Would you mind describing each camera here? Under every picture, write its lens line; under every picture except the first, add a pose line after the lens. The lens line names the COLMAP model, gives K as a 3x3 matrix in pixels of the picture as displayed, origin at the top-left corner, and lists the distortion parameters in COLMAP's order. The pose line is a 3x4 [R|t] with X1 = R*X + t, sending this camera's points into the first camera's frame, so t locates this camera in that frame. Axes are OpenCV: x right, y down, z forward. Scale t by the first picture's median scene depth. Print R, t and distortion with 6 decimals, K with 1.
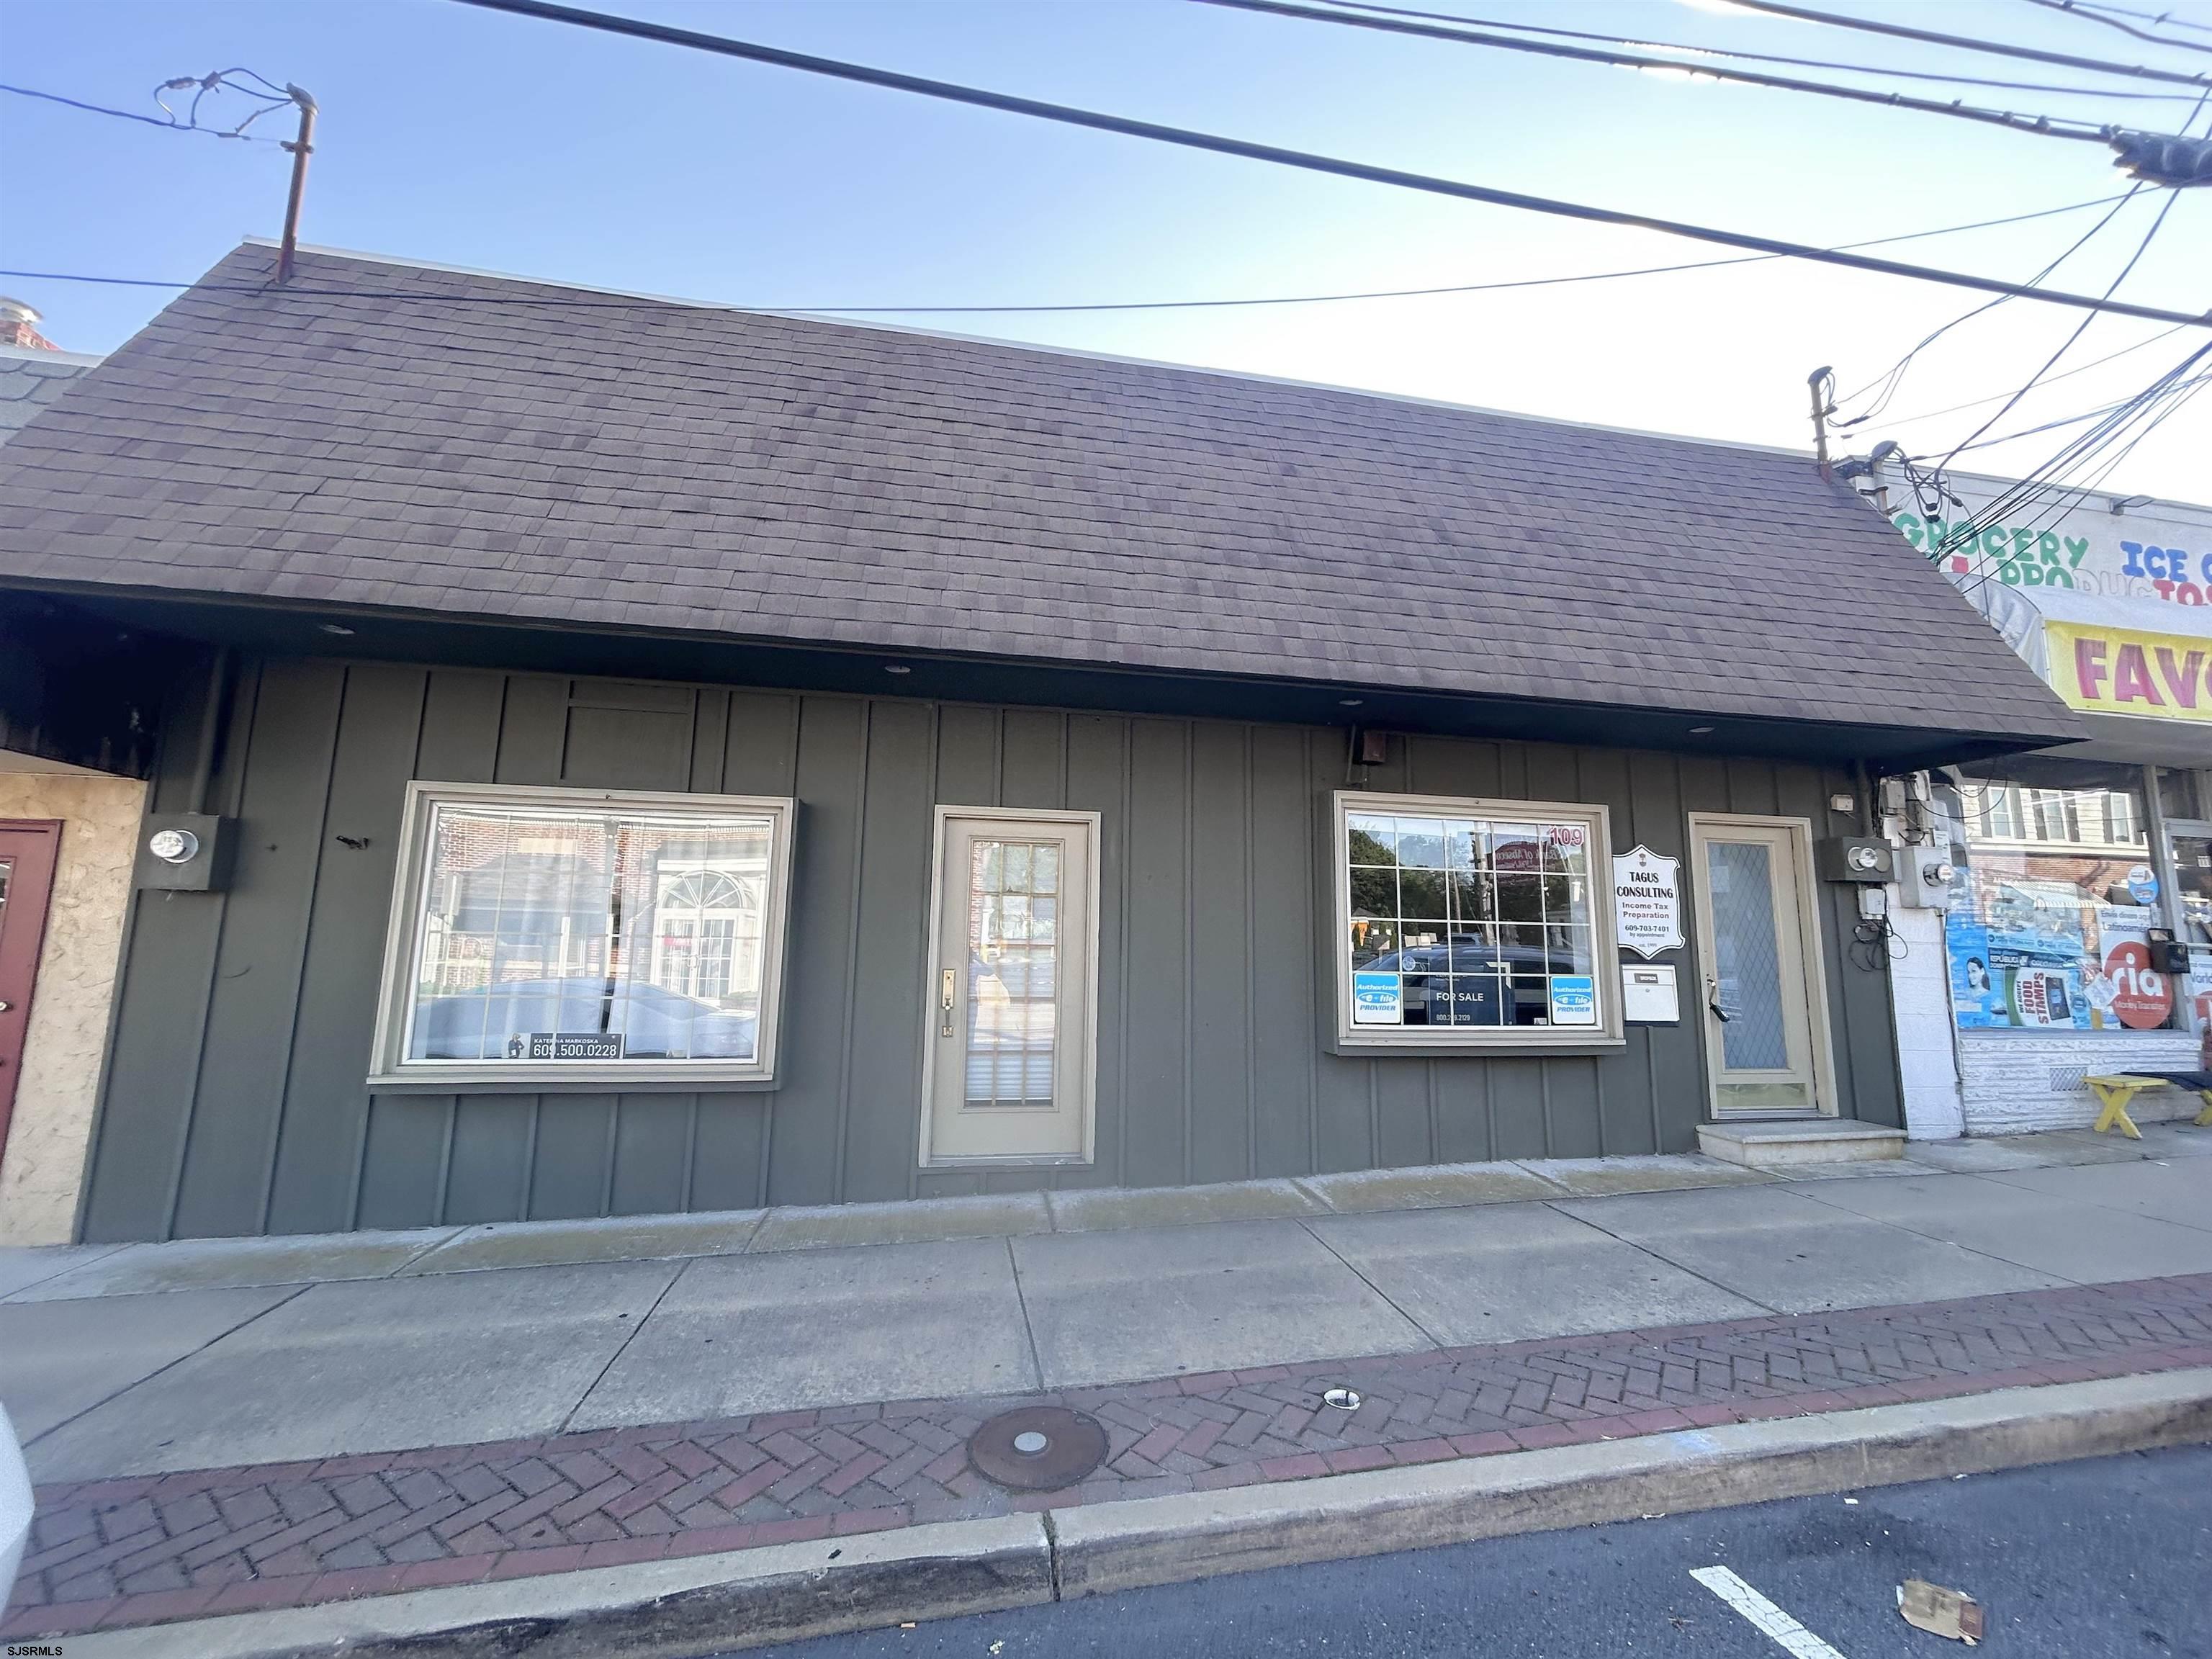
lens RADIAL K [[882.8, 0, 1110.9], [0, 882.8, 825.4], [0, 0, 1]] dist [-0.003937, 0.000145]
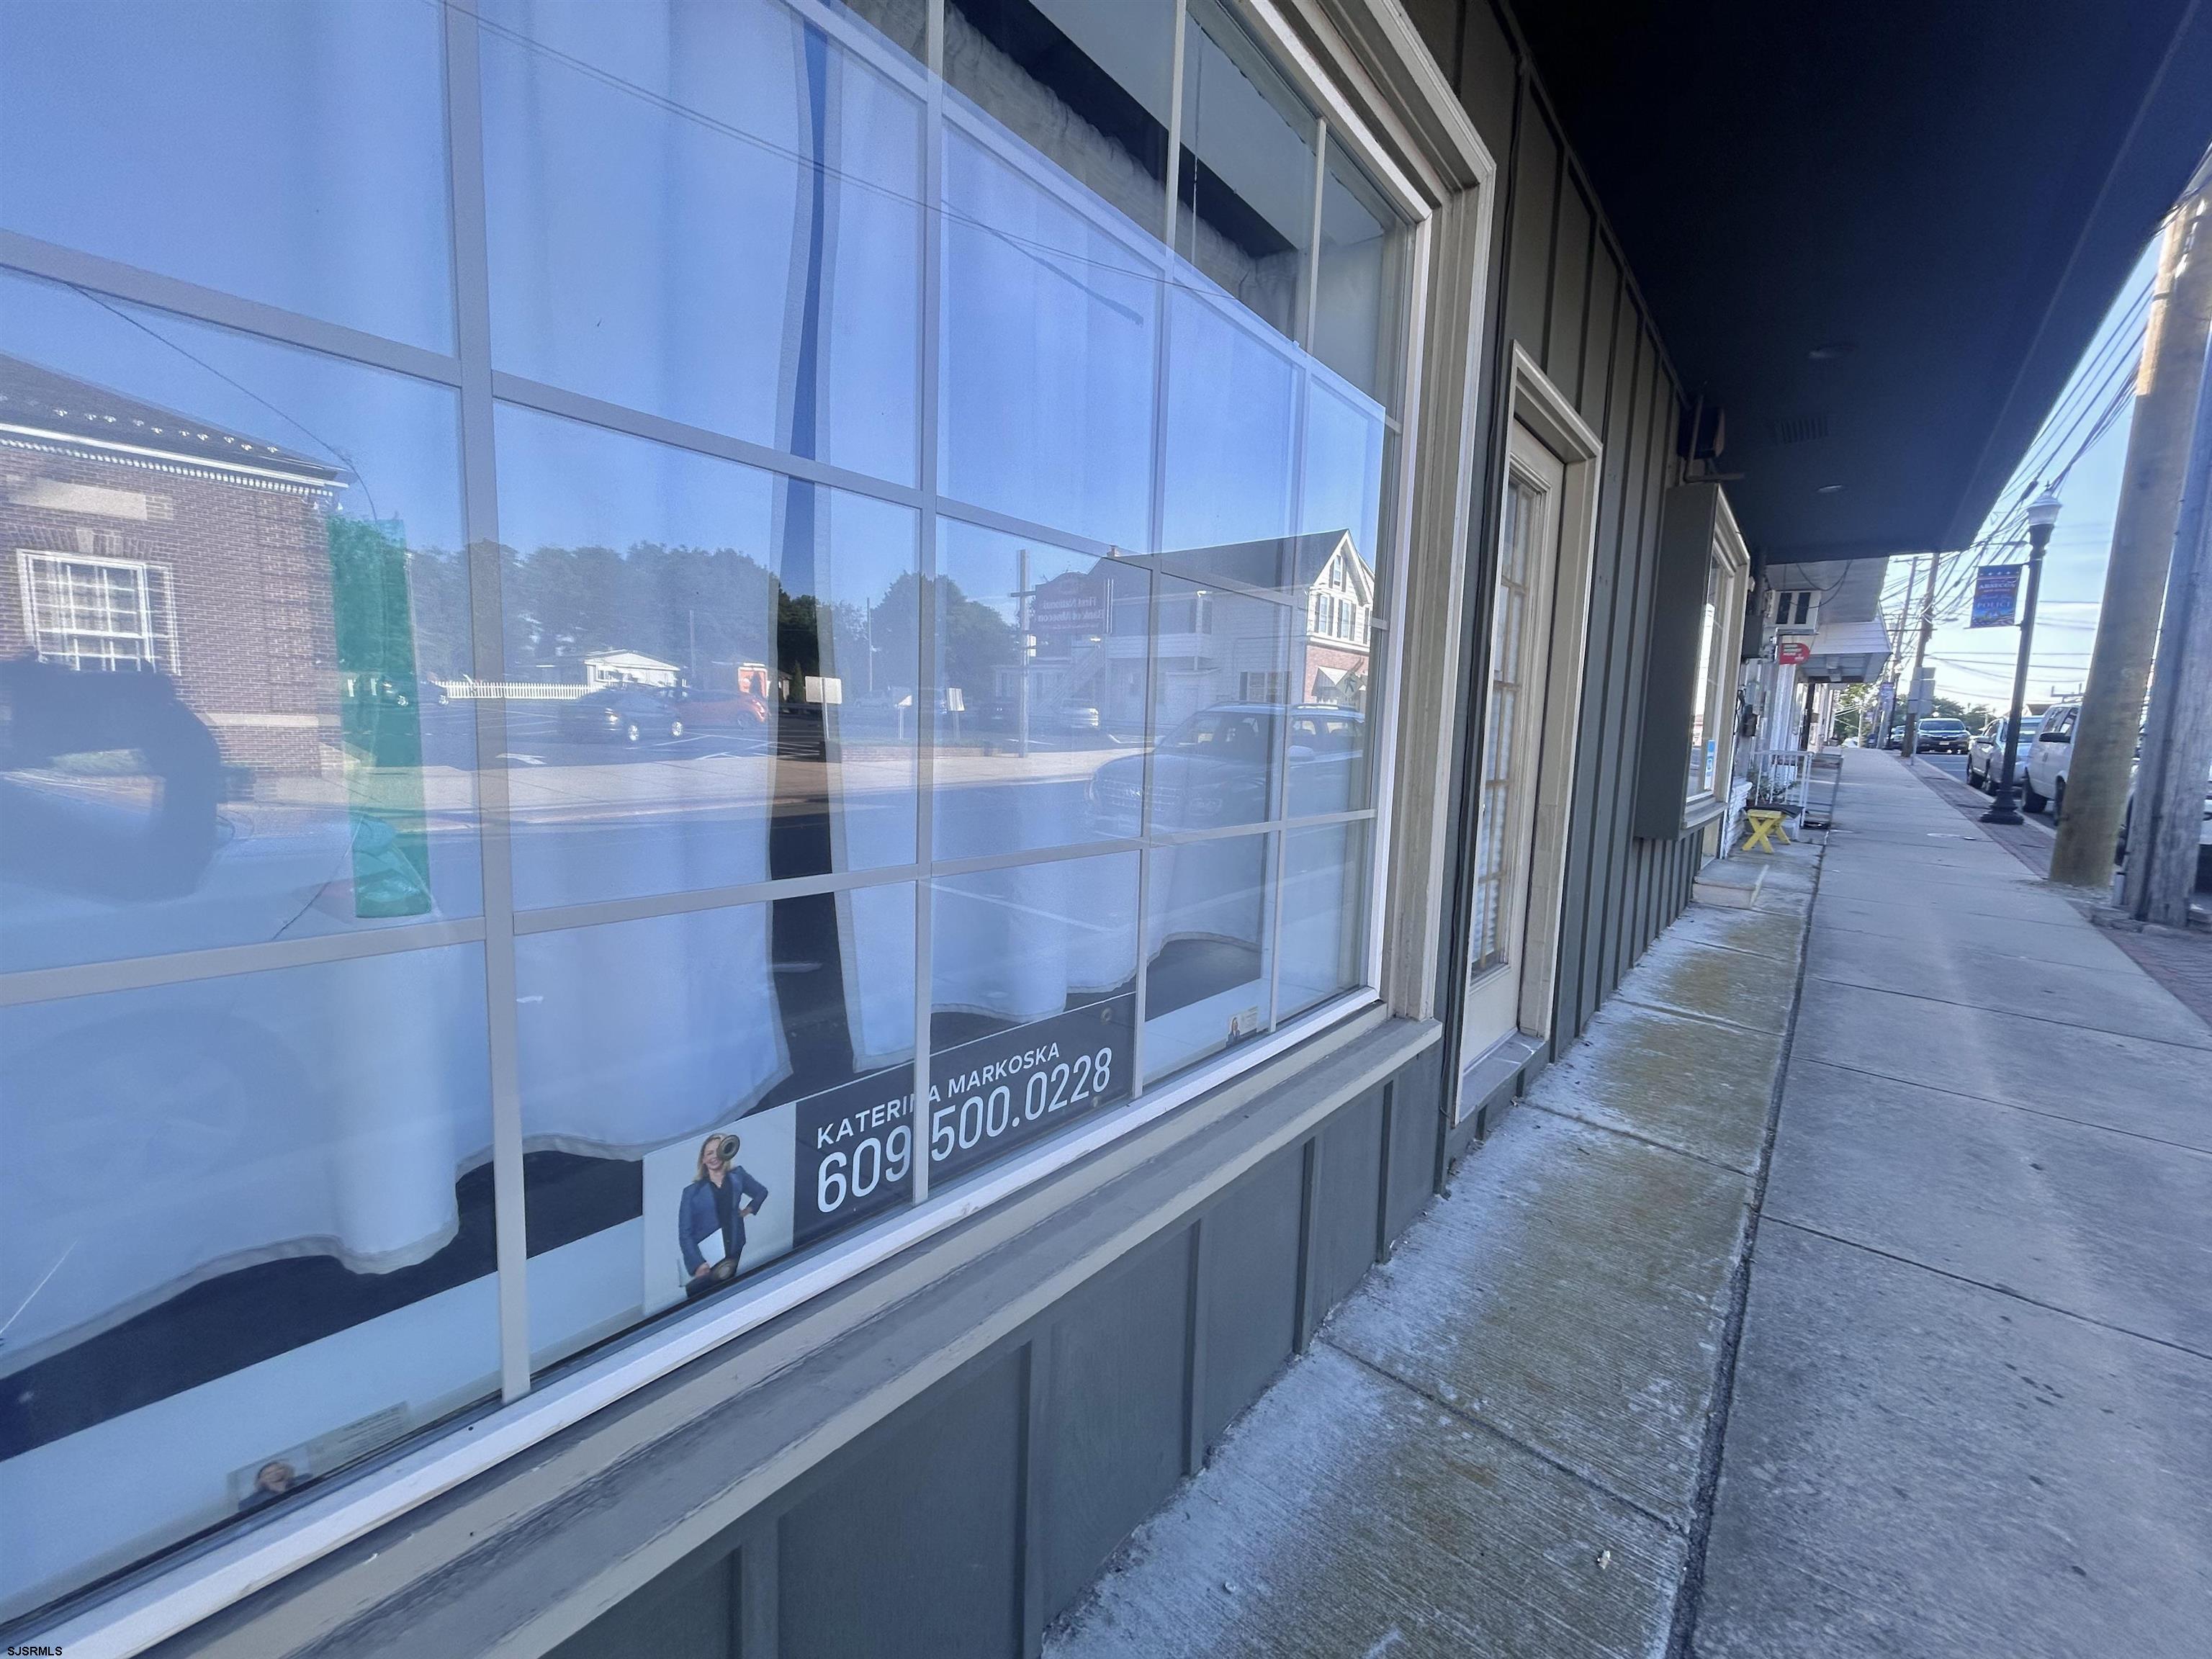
lens RADIAL K [[882.8, 0, 1114.3], [0, 882.8, 829.8], [0, 0, 1]] dist [-0.003937, 0.000145]
pose [[0.764212, -0.063854, 0.641797, -0.768633], [-0.116847, 0.964913, 0.235136, 0.158920], [-0.634293, -0.254686, 0.729937, 0.934003]]
